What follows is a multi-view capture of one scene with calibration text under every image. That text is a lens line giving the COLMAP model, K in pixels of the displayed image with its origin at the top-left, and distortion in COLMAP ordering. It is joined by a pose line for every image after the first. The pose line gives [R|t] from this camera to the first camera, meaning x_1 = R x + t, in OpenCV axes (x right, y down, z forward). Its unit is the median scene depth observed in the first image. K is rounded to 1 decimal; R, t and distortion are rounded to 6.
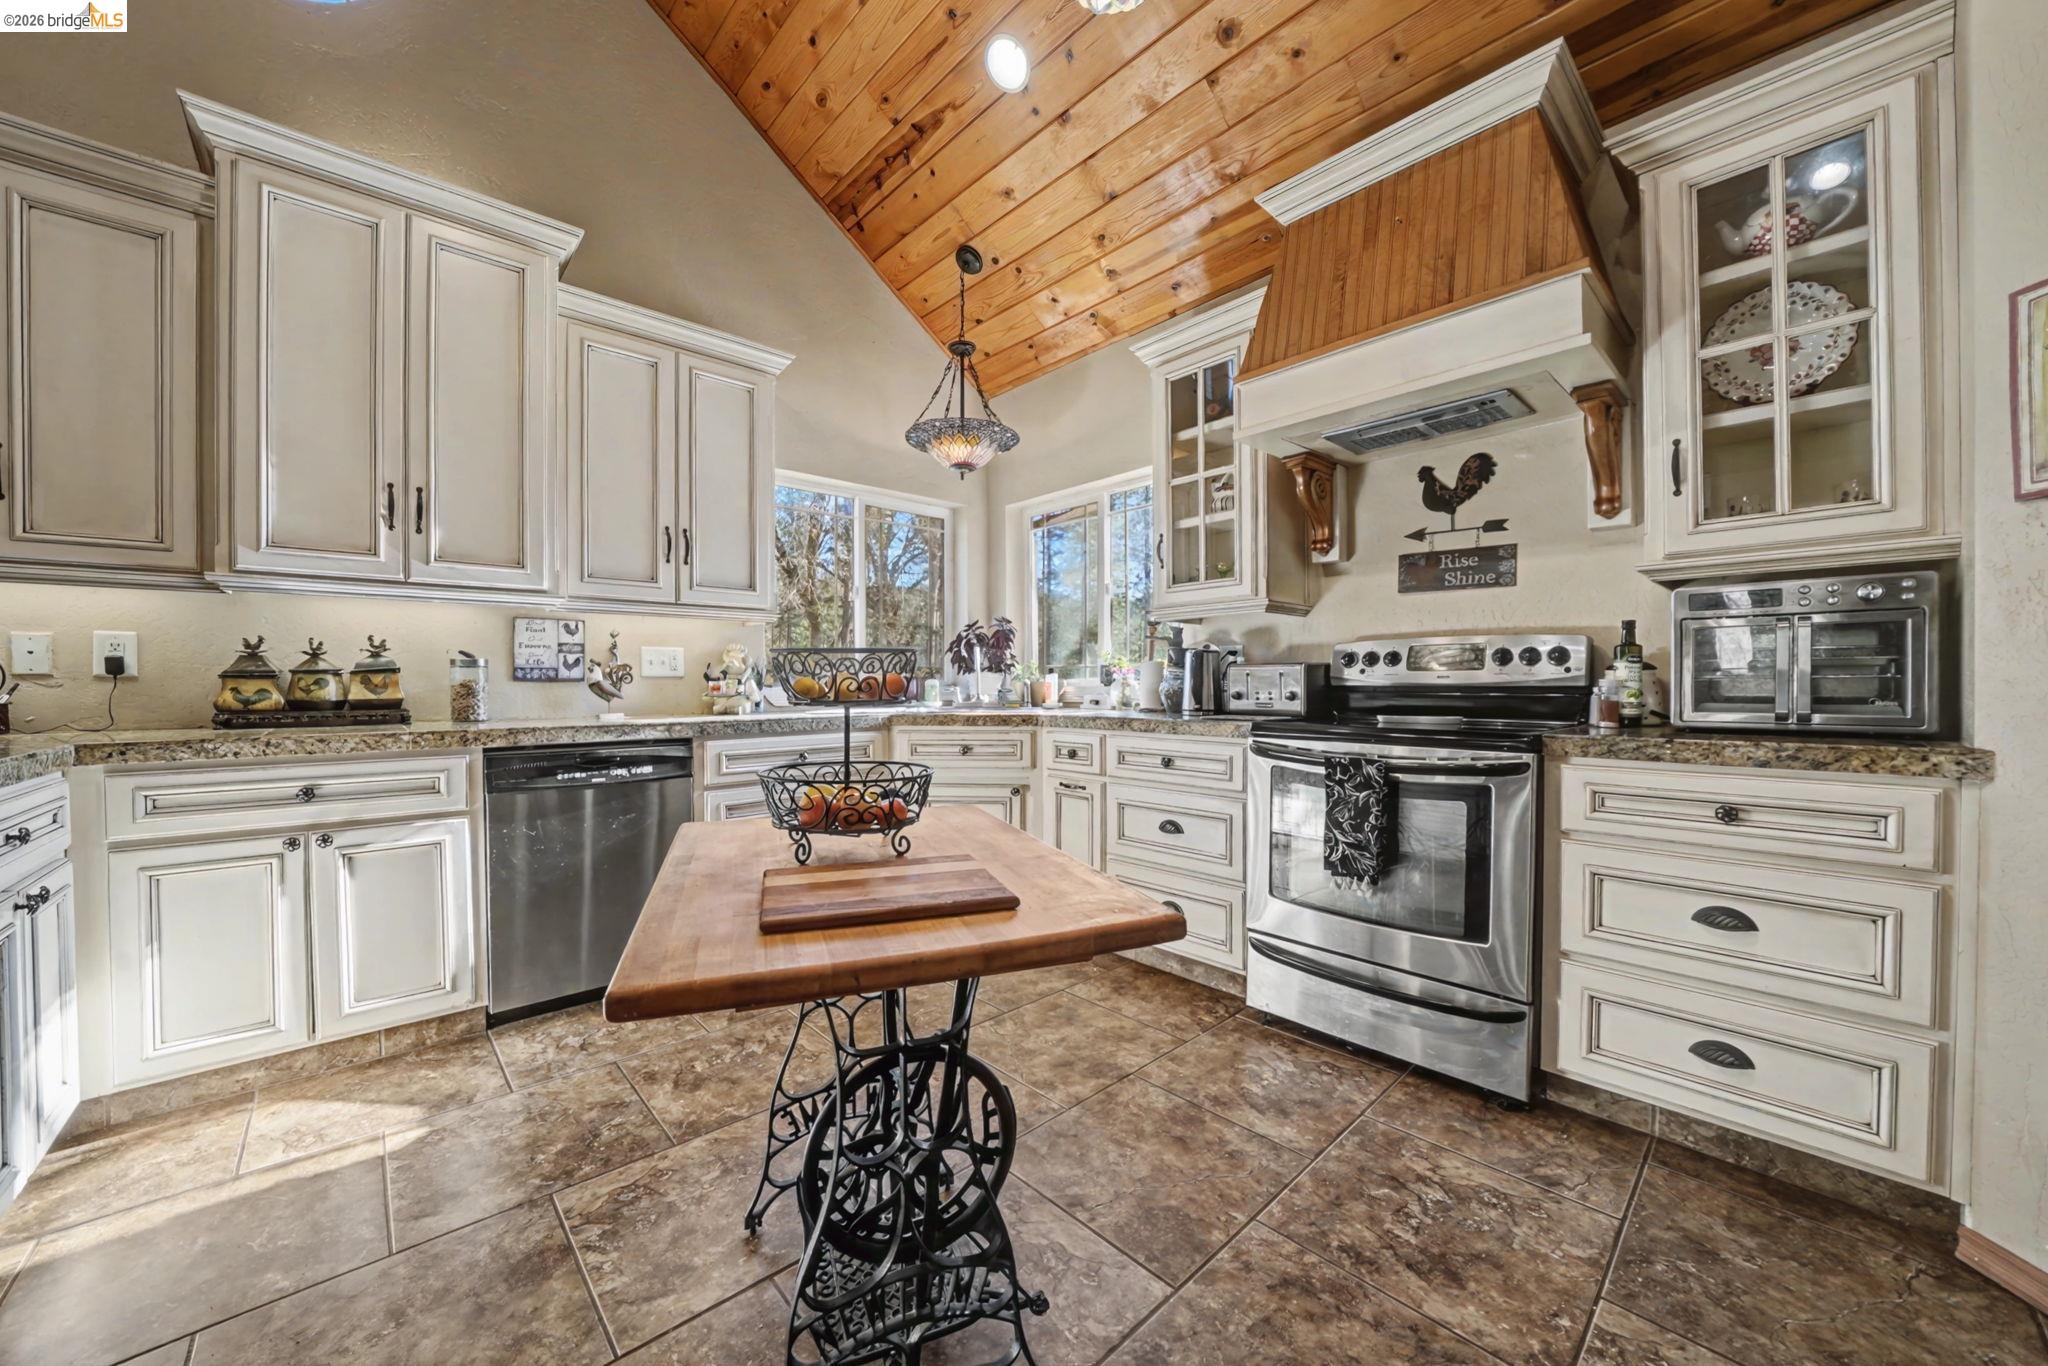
lens RADIAL K [[774.9, 0, 984.6], [0, 774.9, 689.0], [0, 0, 1]] dist [-0.020992, 0.005672]
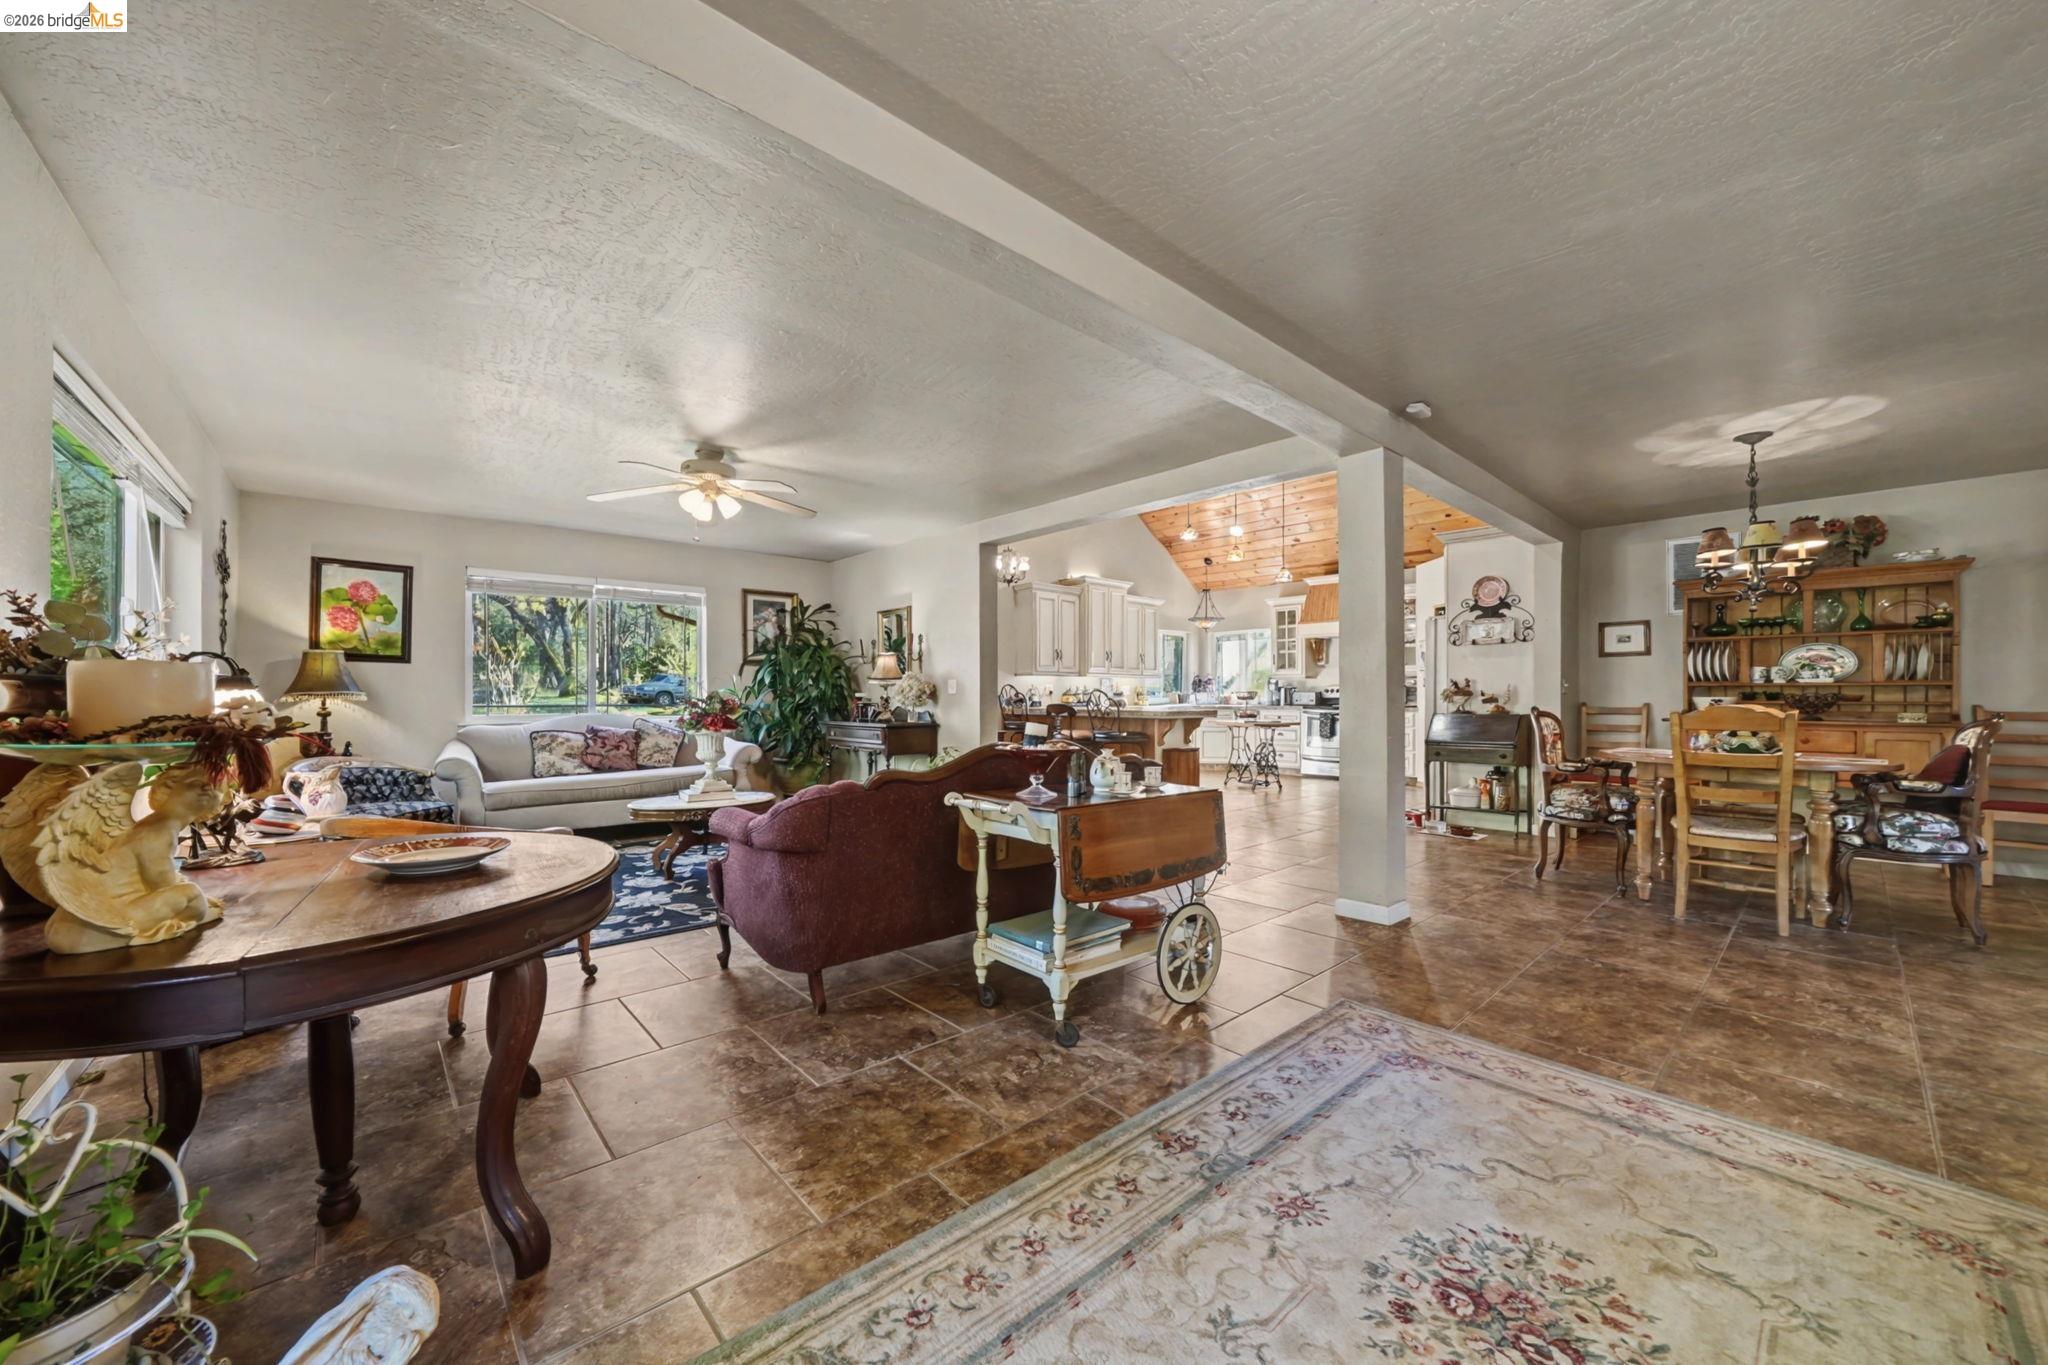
lens RADIAL K [[737.4, 0, 1015.5], [0, 737.4, 674.1], [0, 0, 1]] dist [-0.001350, -0.000068]
pose [[0.999919, 0.003973, -0.012113, -0.974550], [-0.004388, 0.999397, -0.034439, 0.011471], [0.011969, 0.034490, 0.999333, -2.535479]]
